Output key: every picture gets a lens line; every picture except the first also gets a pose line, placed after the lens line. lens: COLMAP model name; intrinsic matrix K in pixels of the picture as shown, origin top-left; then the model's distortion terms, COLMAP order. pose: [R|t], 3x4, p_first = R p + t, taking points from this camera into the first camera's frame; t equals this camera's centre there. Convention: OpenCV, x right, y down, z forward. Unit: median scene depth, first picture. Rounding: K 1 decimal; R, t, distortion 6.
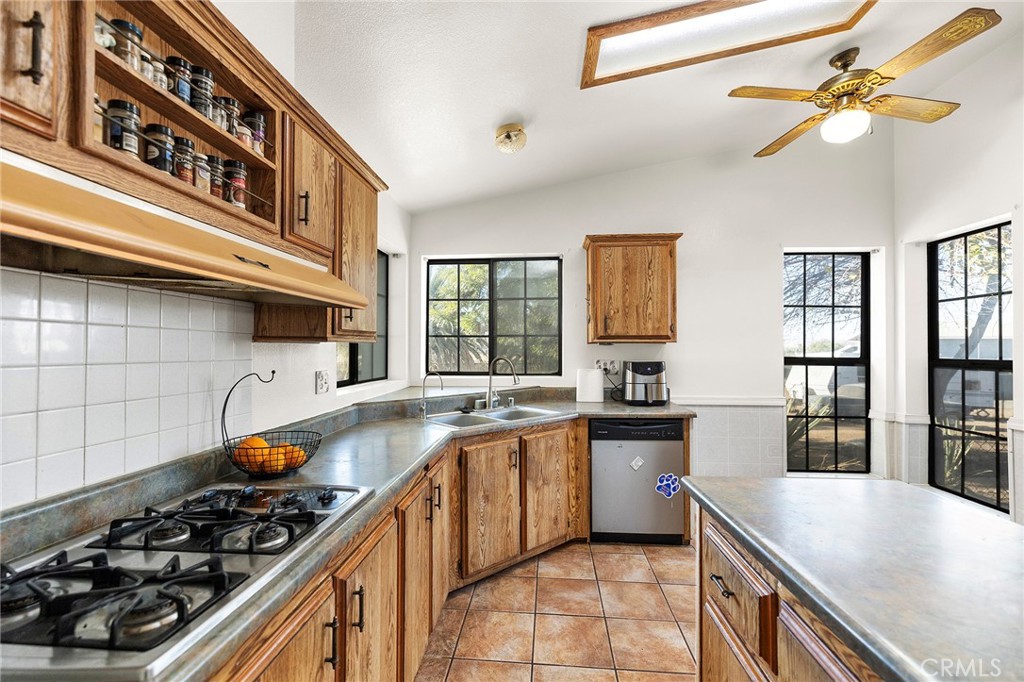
lens RADIAL K [[432.8, 0, 496.6], [0, 432.8, 349.8], [0, 0, 1]] dist [0.003731, 0.000329]
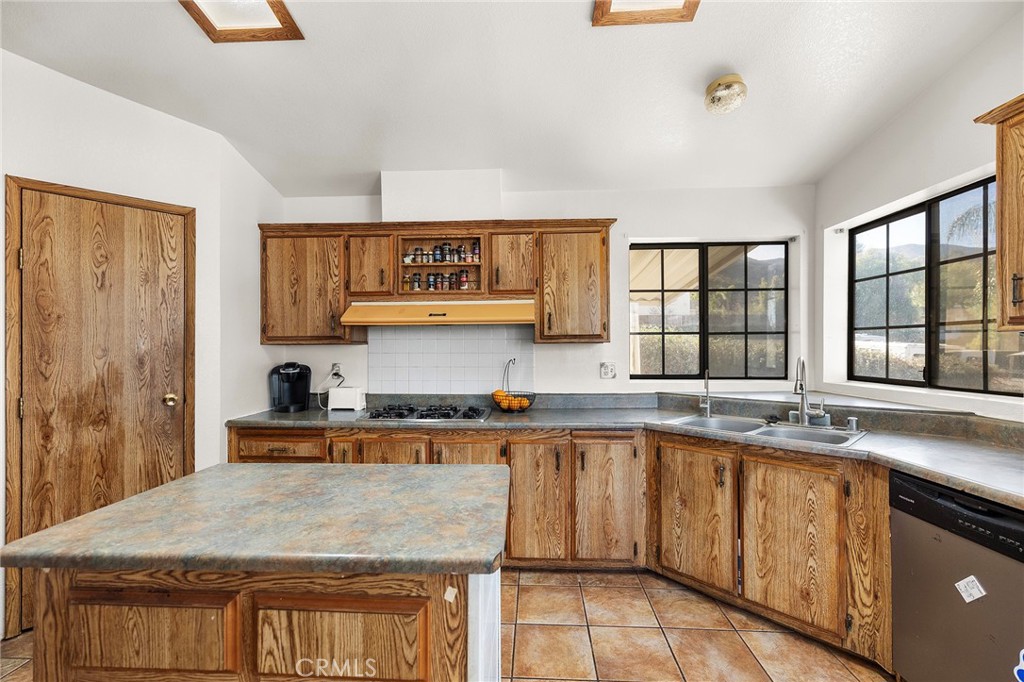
lens RADIAL K [[432.8, 0, 515.3], [0, 432.8, 351.5], [0, 0, 1]] dist [0.003731, 0.000329]
pose [[0.058131, 0.013490, -0.998218, 0.900347], [0.006225, 0.999884, 0.013875, -0.007244], [0.998290, -0.007021, 0.058040, 0.566628]]
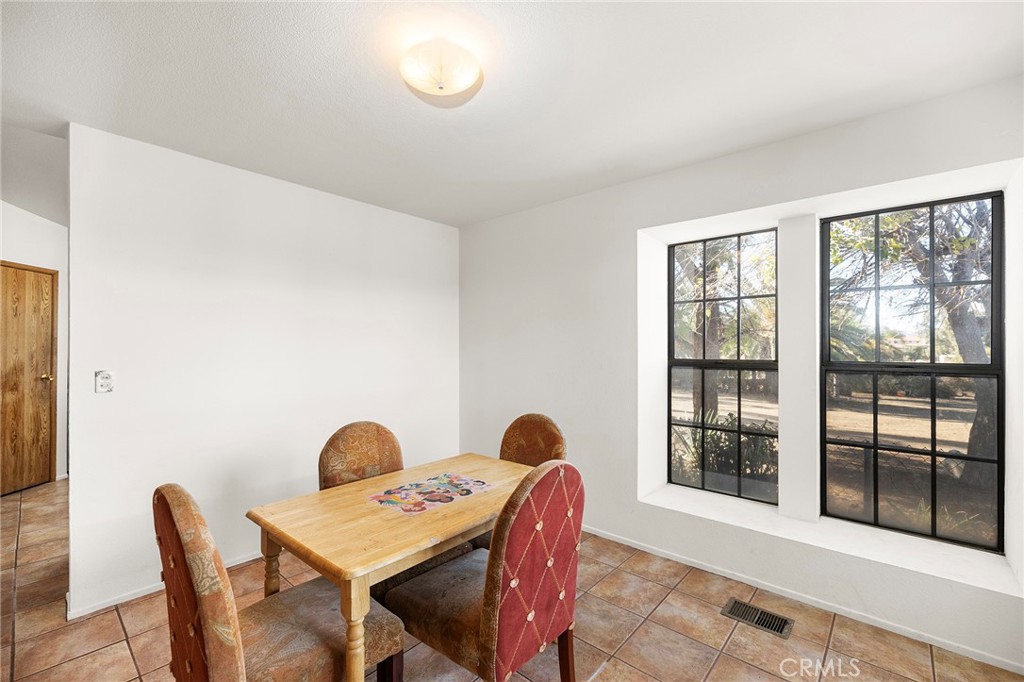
lens RADIAL K [[432.8, 0, 514.9], [0, 432.8, 346.3], [0, 0, 1]] dist [0.003731, 0.000329]
pose [[0.814568, -0.007435, -0.580021, 2.426490], [0.009788, 0.999952, 0.000929, 0.000982], [0.579986, -0.006435, 0.814601, -0.474947]]
